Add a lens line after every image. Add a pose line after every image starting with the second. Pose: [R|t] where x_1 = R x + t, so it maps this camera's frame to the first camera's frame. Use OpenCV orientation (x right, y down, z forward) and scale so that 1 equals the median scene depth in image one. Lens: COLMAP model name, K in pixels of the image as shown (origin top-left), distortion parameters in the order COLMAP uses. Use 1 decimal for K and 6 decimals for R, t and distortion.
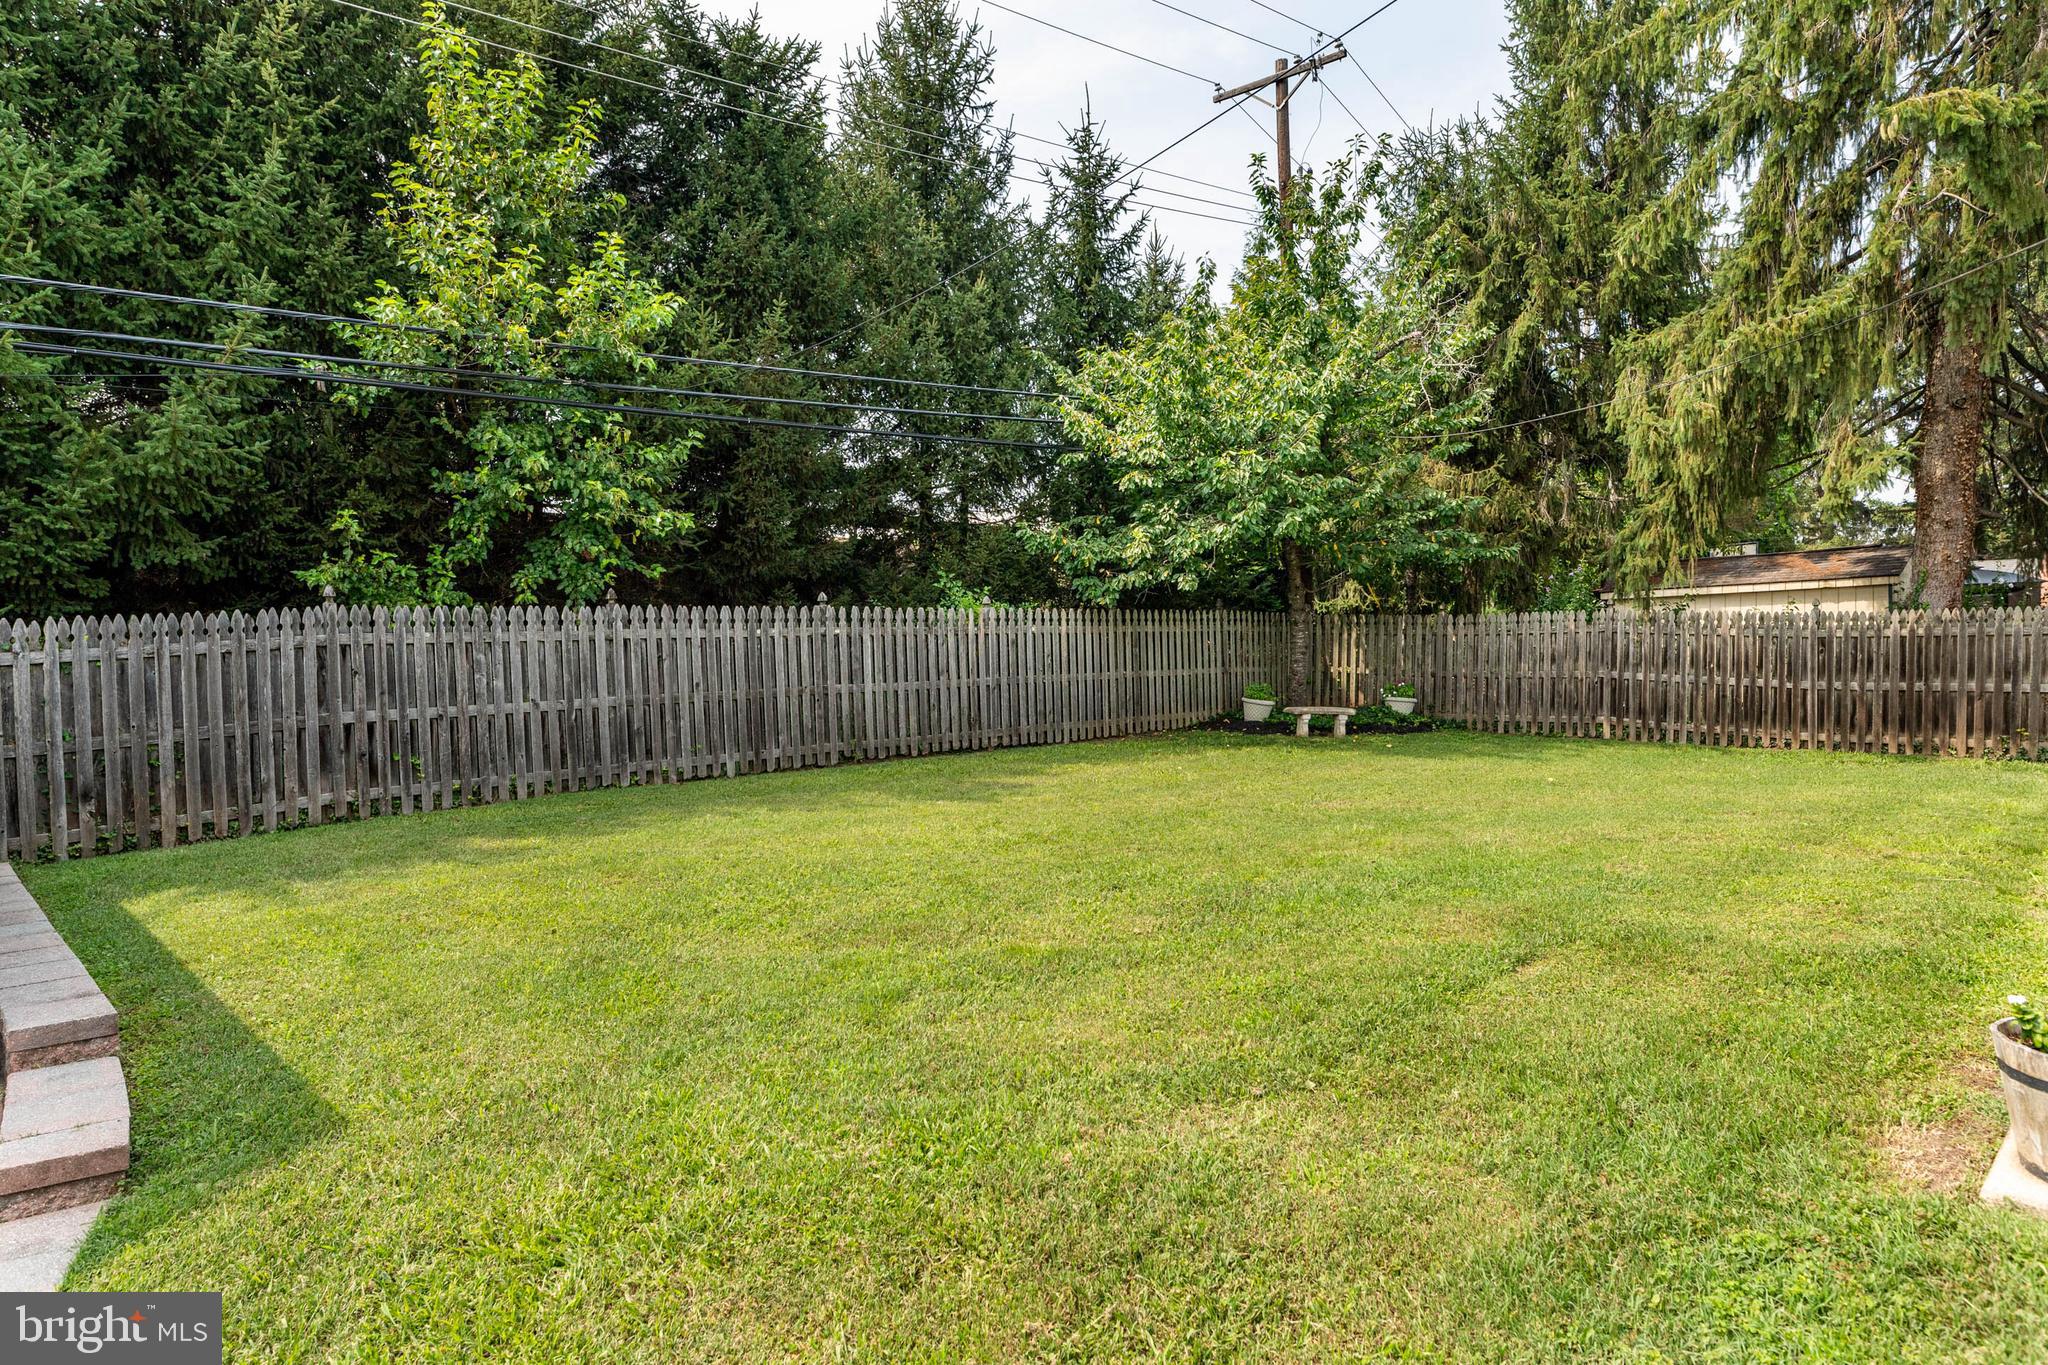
lens RADIAL K [[1173.8, 0, 1023.6], [0, 1173.8, 686.2], [0, 0, 1]] dist [-0.000556, 0.000786]
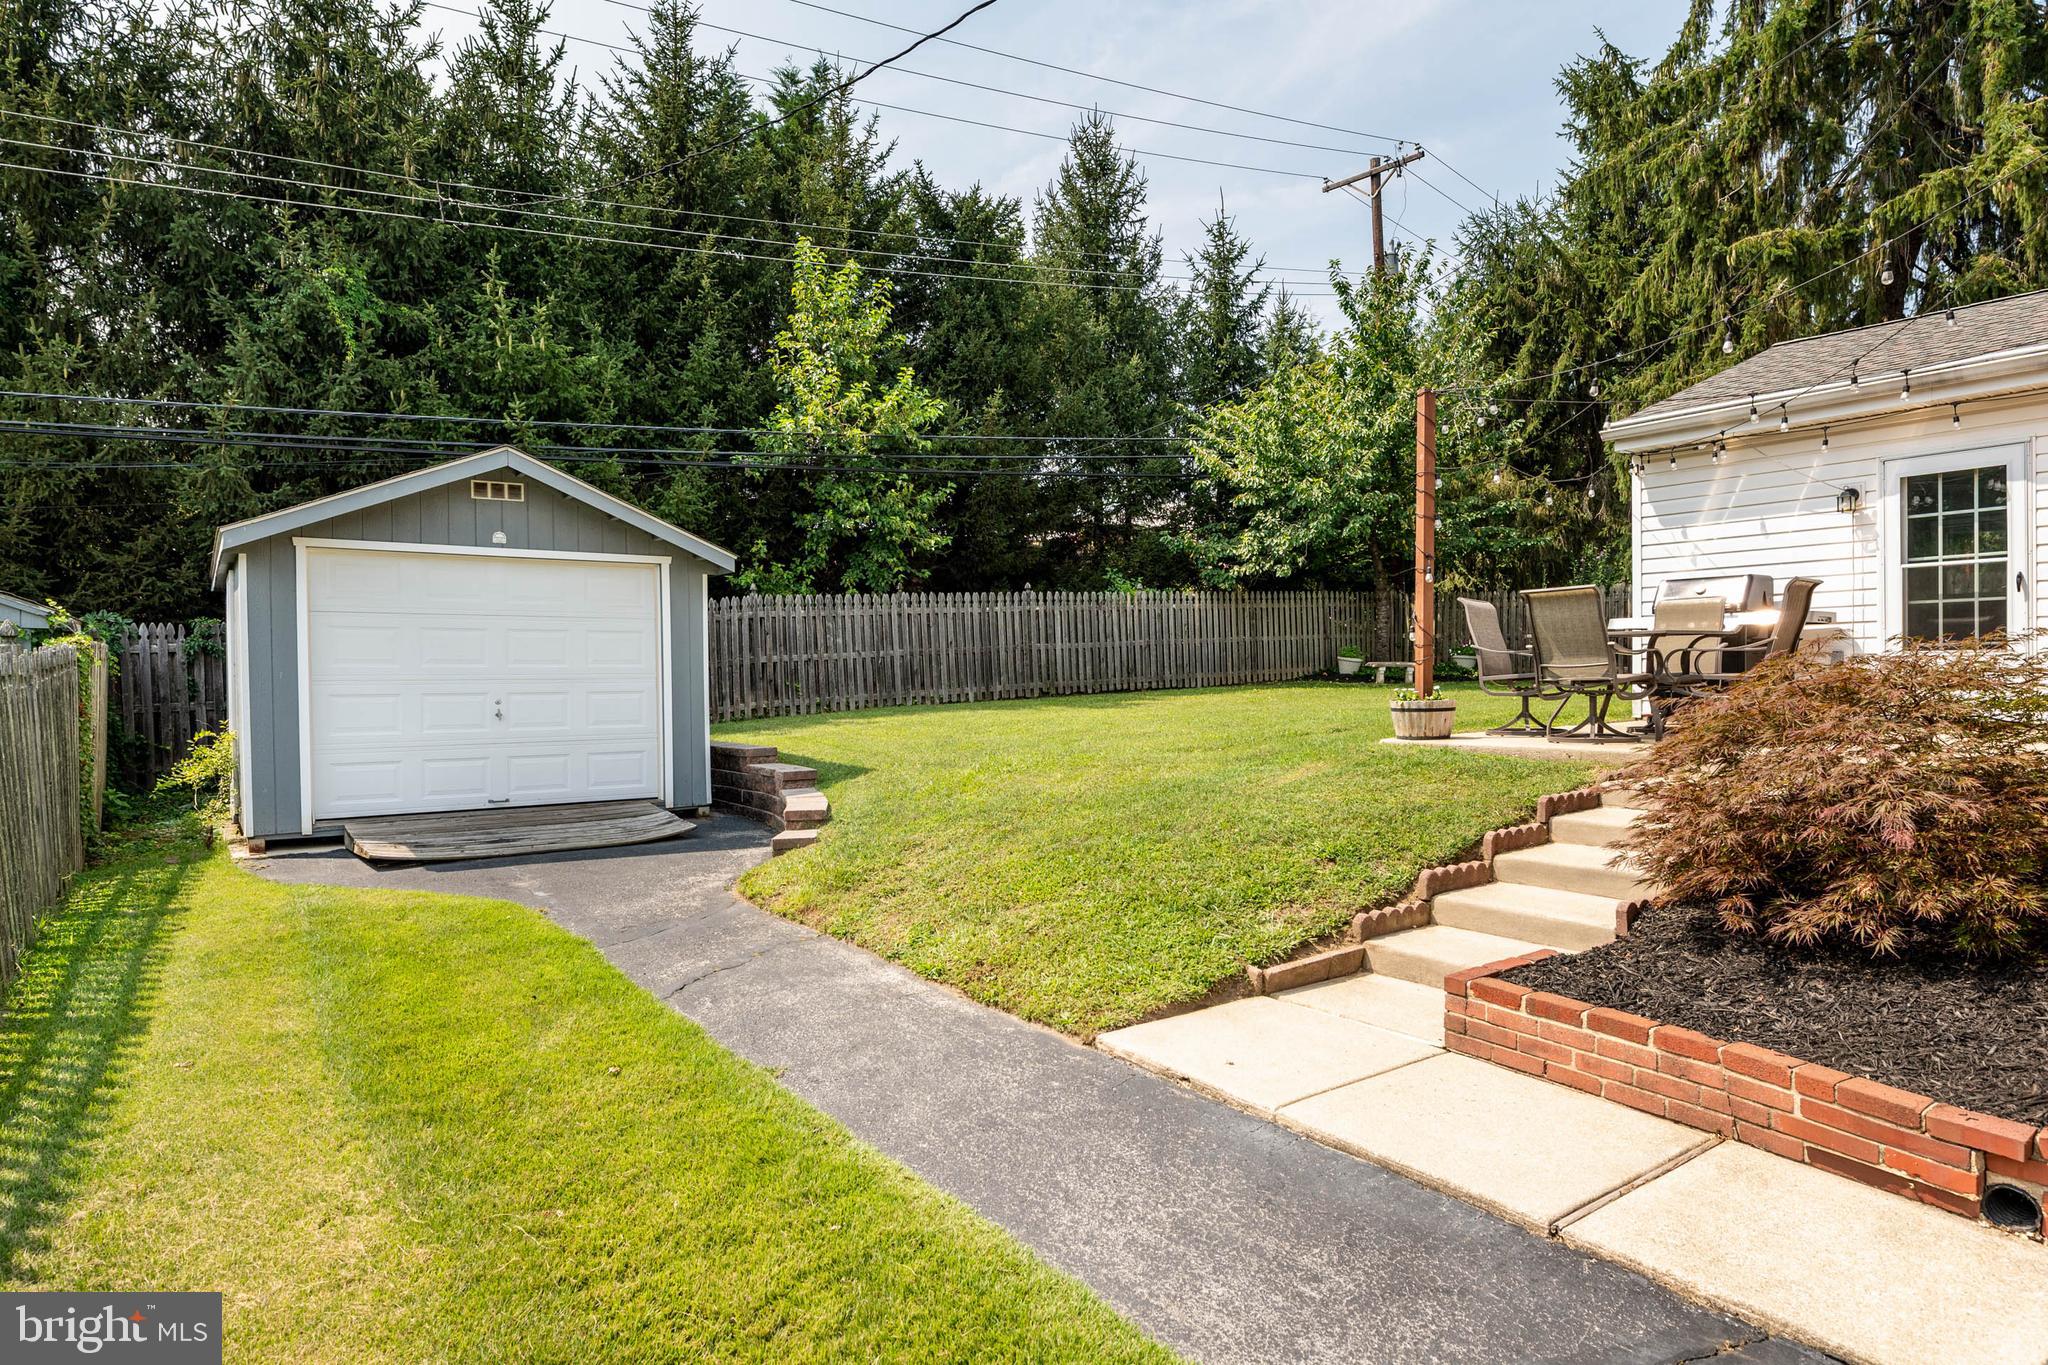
lens RADIAL K [[1173.8, 0, 1023.6], [0, 1173.8, 686.2], [0, 0, 1]] dist [-0.000556, 0.000786]
pose [[0.987681, -0.006148, -0.156360, 0.048095], [0.007197, 0.999955, 0.006148, 0.036019], [0.156316, -0.007198, 0.987681, -0.405123]]
